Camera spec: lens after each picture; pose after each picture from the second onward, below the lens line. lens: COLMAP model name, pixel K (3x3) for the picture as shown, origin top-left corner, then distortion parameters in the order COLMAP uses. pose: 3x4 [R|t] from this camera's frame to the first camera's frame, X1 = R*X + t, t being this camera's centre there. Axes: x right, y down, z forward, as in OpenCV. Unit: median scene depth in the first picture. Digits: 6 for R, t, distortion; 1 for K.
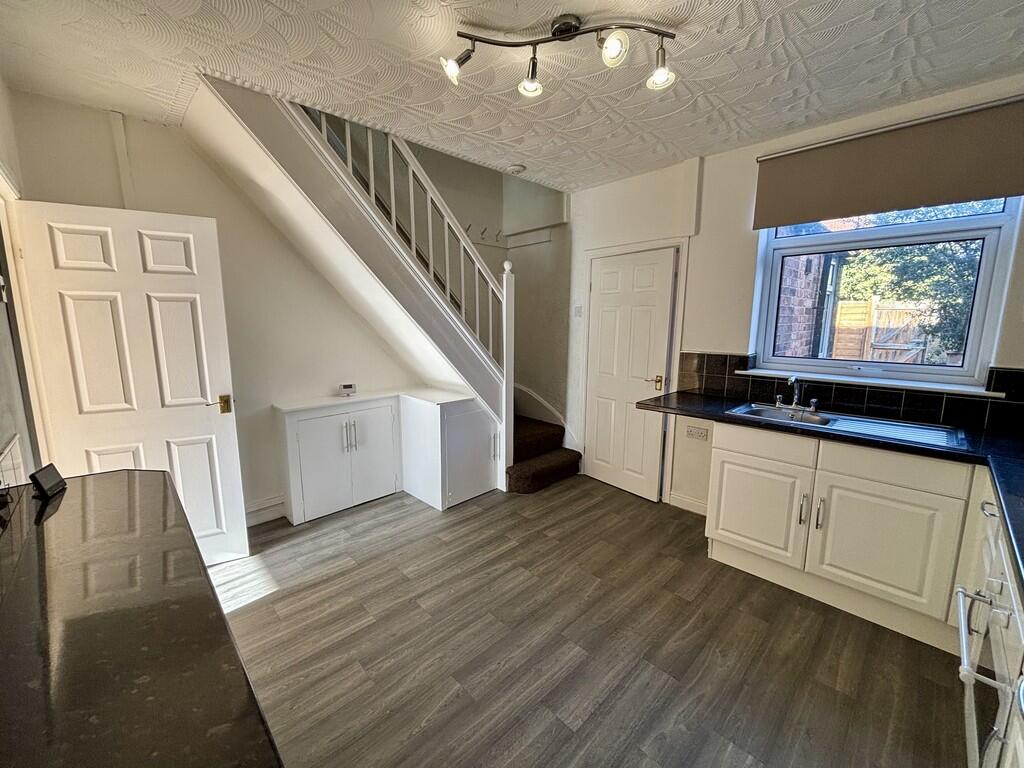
lens RADIAL K [[413.0, 0, 498.6], [0, 413.0, 381.4], [0, 0, 1]] dist [0.001023, -0.001531]
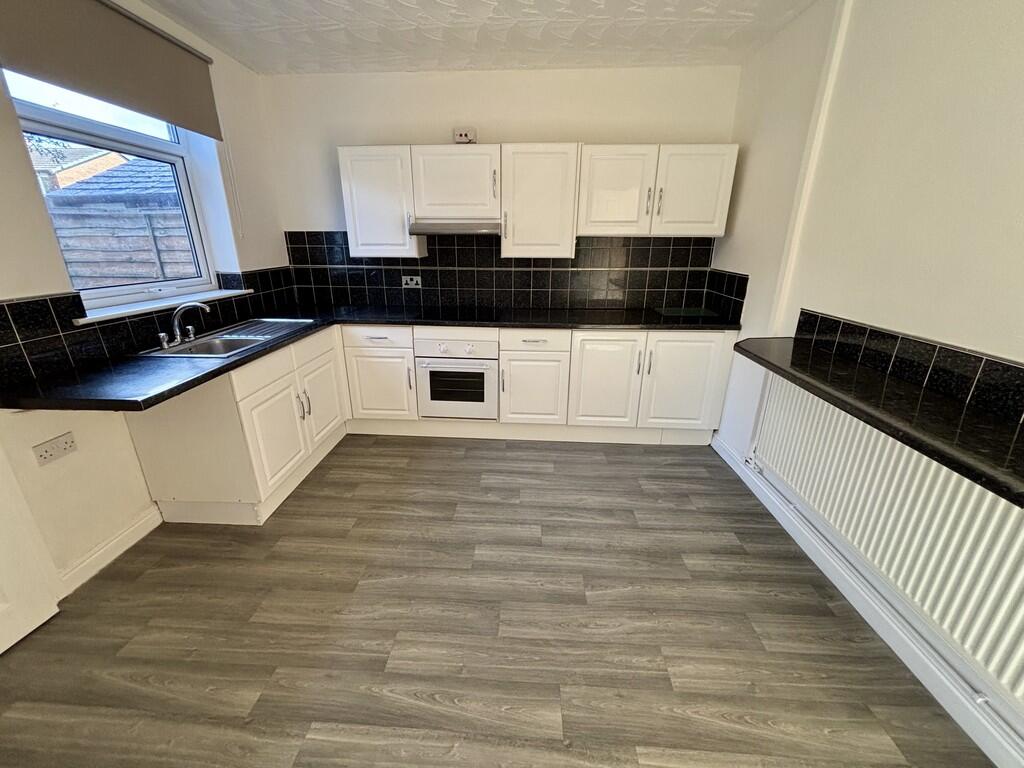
lens RADIAL K [[413.0, 0, 506.8], [0, 413.0, 381.0], [0, 0, 1]] dist [0.001023, -0.001531]
pose [[-0.692633, -0.237872, 0.680938, -0.433803], [0.106846, 0.899804, 0.423009, -0.185395], [-0.713333, 0.365745, -0.597819, 1.248048]]
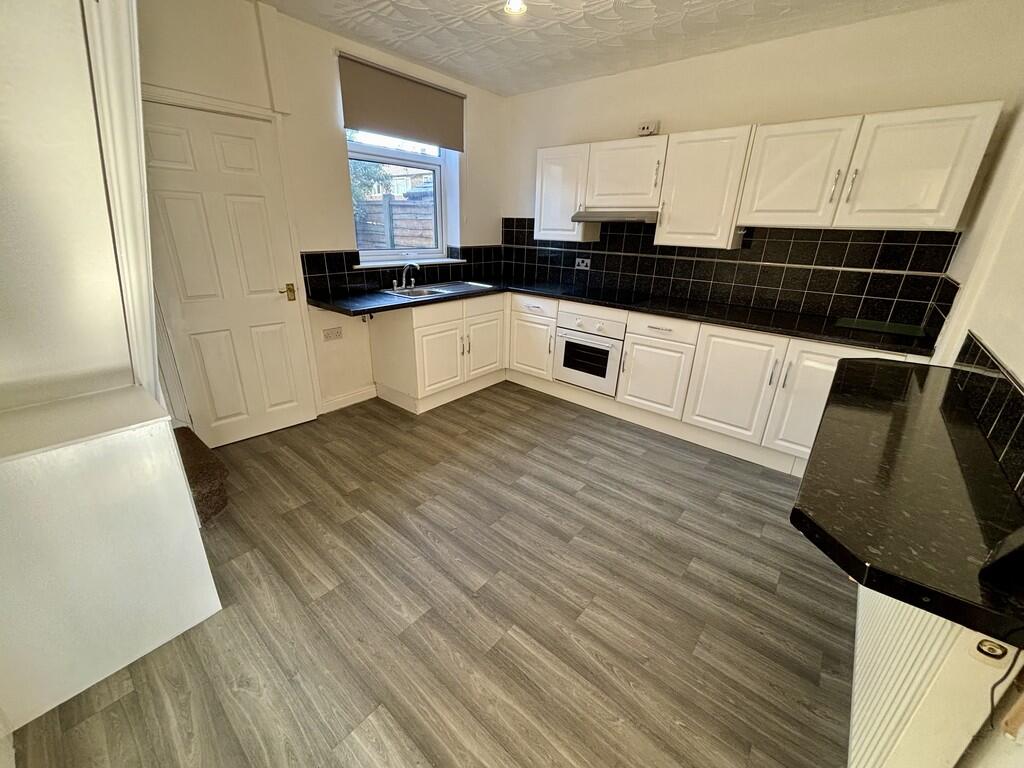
lens RADIAL K [[413.0, 0, 506.6], [0, 413.0, 382.2], [0, 0, 1]] dist [0.001023, -0.001531]
pose [[-0.115847, -0.360615, 0.925493, -0.821281], [0.127748, 0.918618, 0.373927, -0.138090], [-0.985018, 0.161548, -0.060351, 0.943276]]
